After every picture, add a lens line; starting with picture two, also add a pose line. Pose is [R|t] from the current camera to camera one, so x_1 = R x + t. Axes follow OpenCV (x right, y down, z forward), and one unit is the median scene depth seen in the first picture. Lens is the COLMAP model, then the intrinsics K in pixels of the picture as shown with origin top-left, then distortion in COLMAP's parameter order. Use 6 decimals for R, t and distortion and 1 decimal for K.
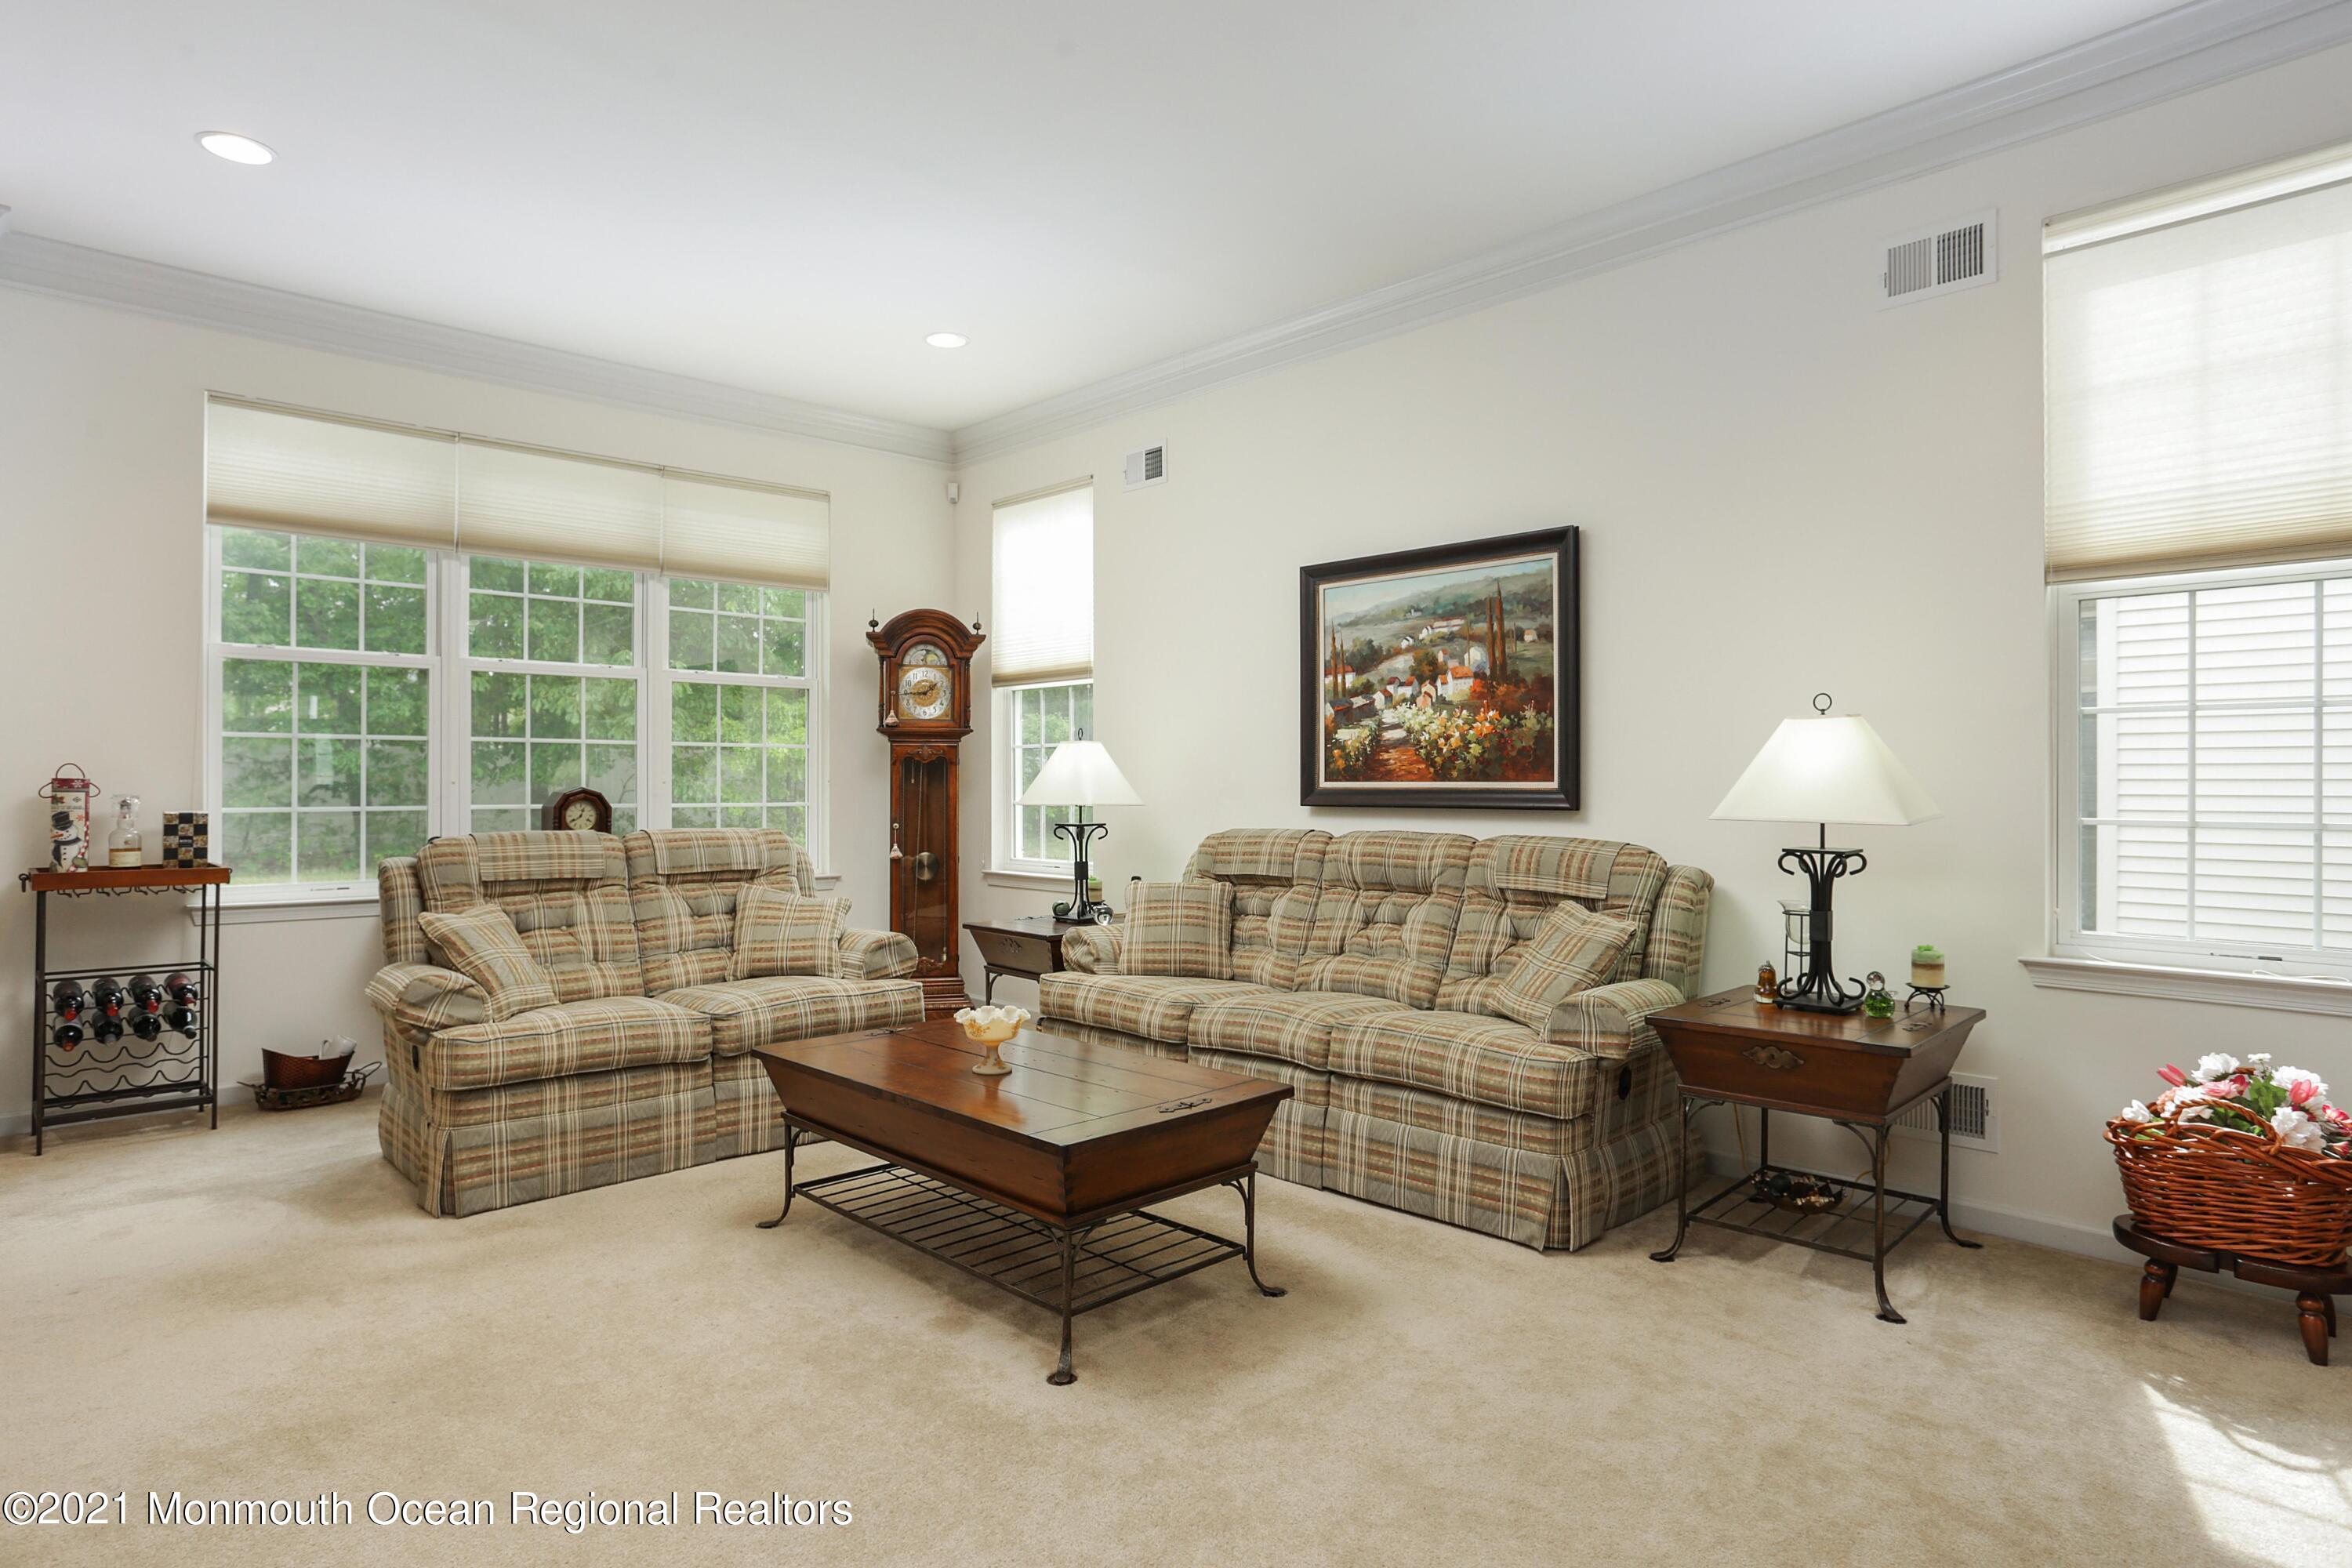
lens RADIAL K [[1315.2, 0, 1180.4], [0, 1315.2, 779.3], [0, 0, 1]] dist [-0.041843, 0.009976]
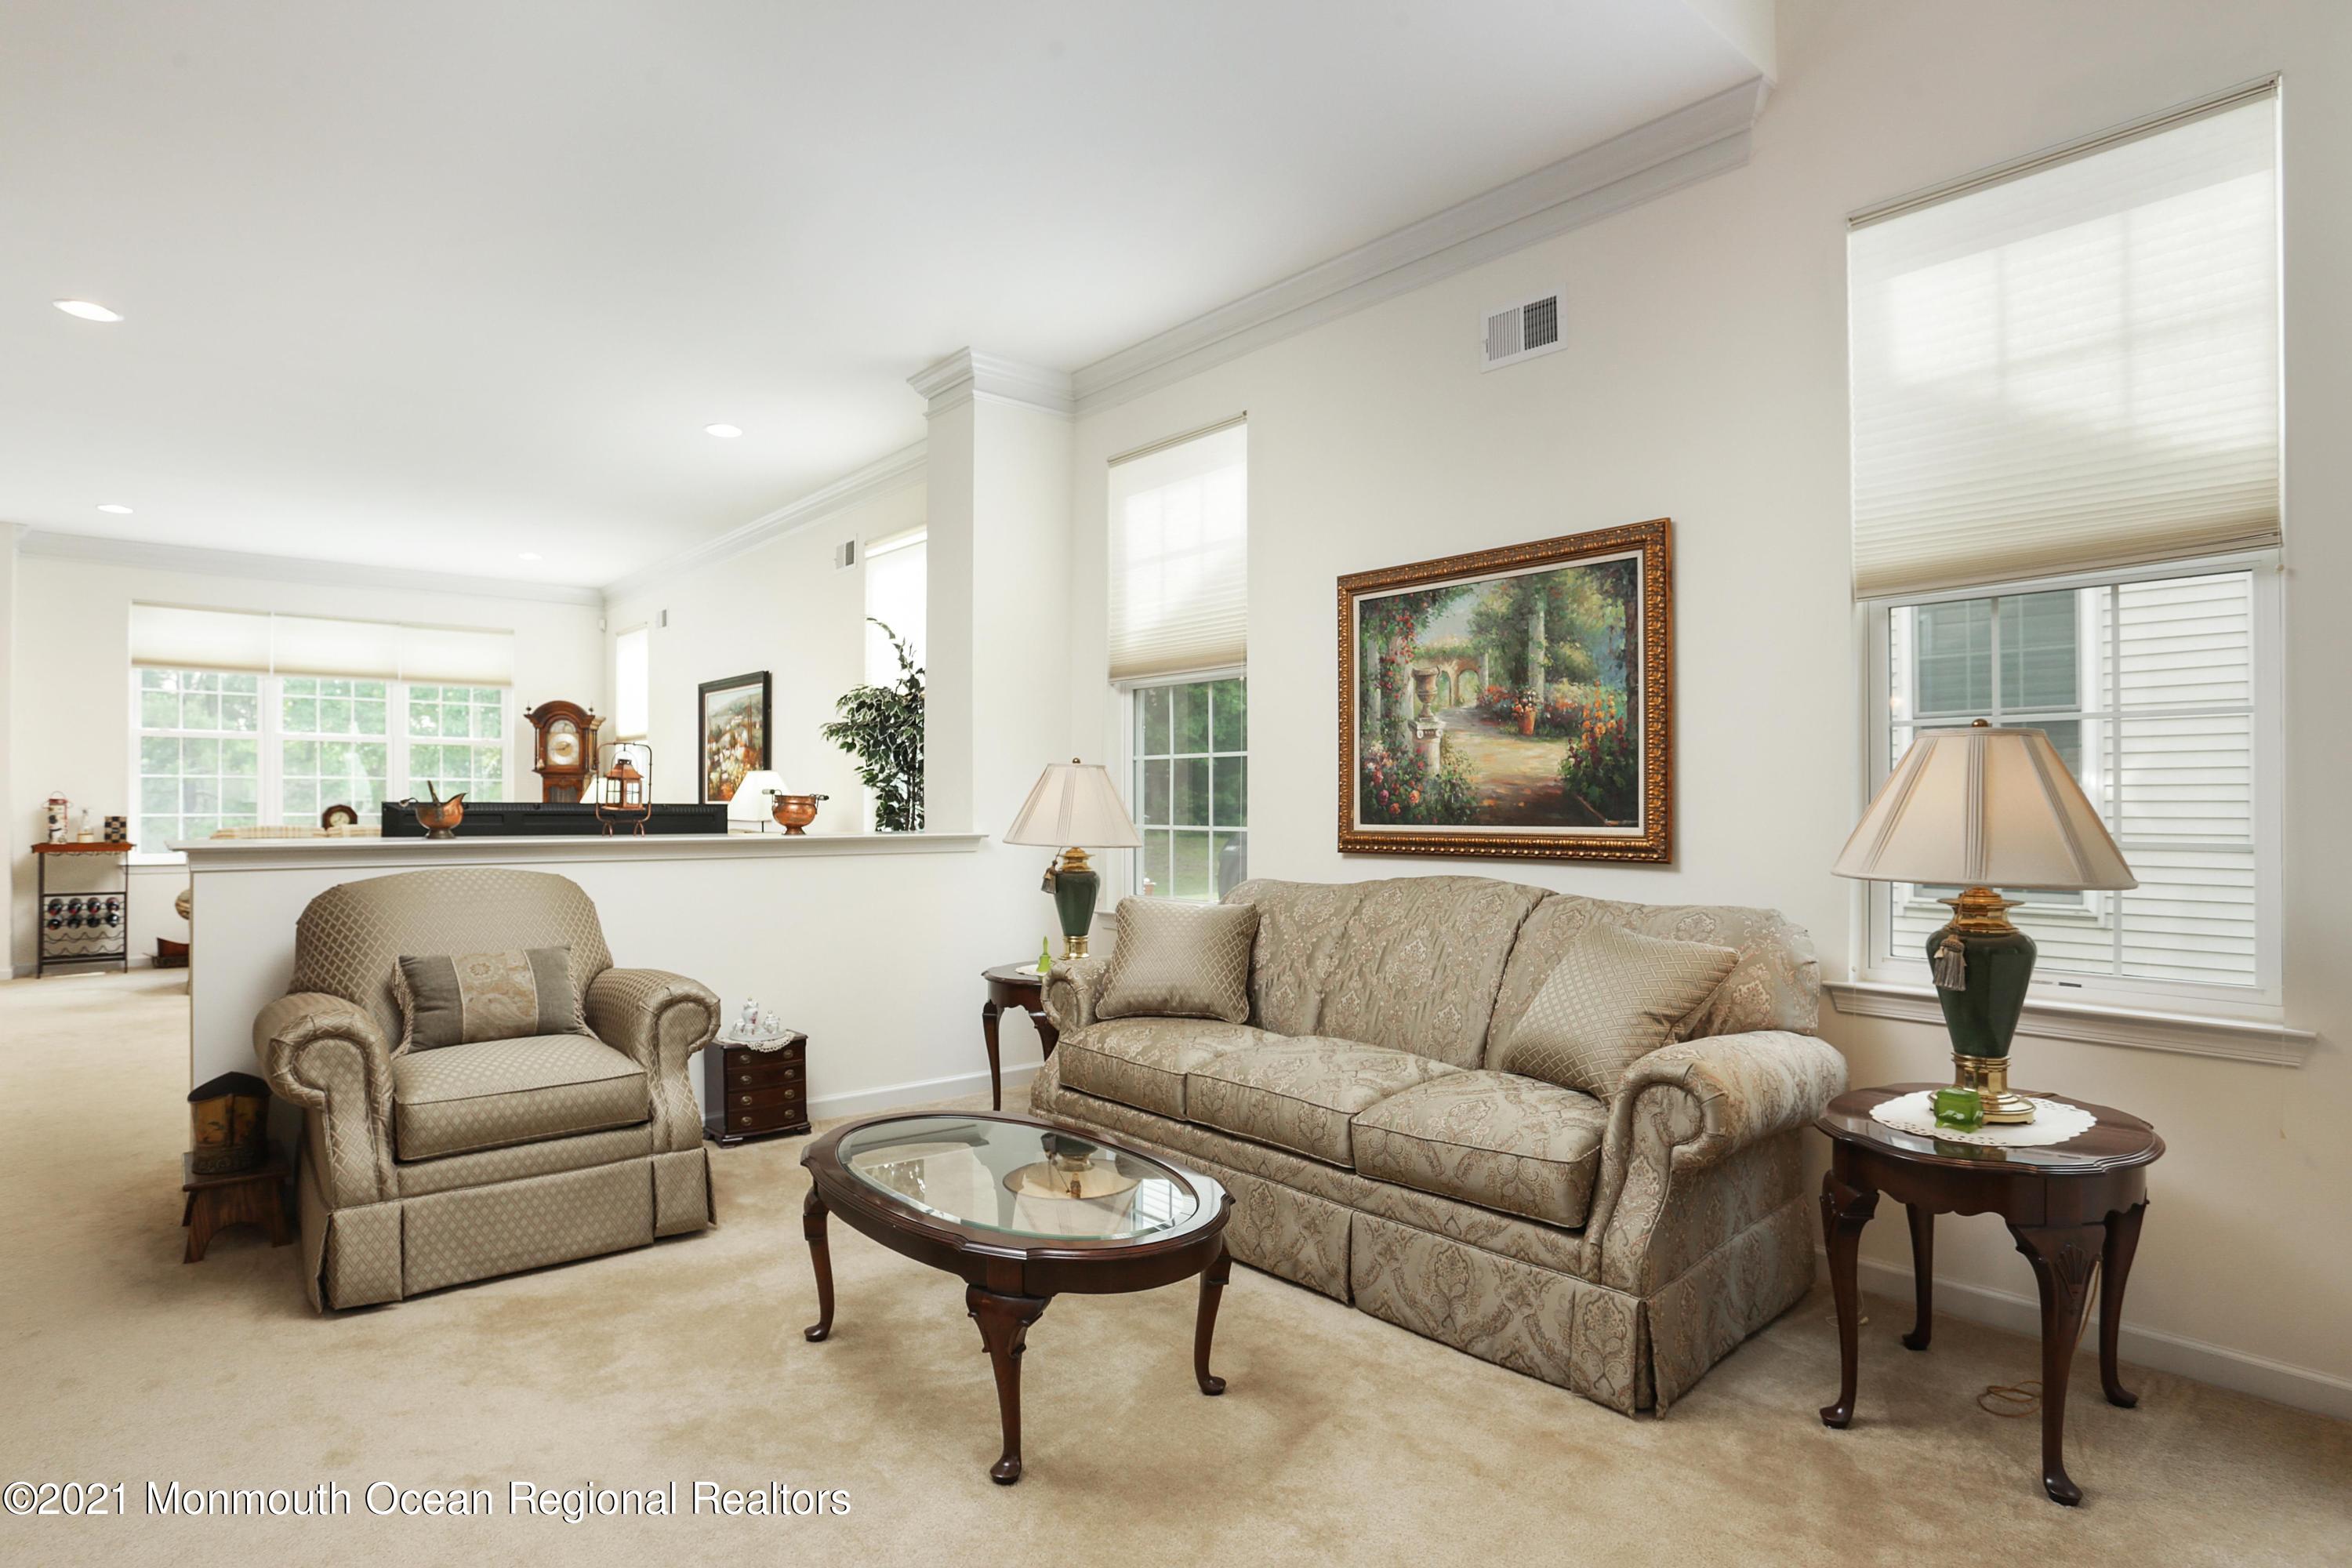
lens RADIAL K [[1240.8, 0, 1172.8], [0, 1240.8, 801.1], [0, 0, 1]] dist [-0.047480, 0.000259]
pose [[0.998794, 0.002134, -0.049060, 0.903662], [-0.002154, 0.999998, -0.000361, 0.000004], [0.049059, 0.000466, 0.998796, -0.726432]]
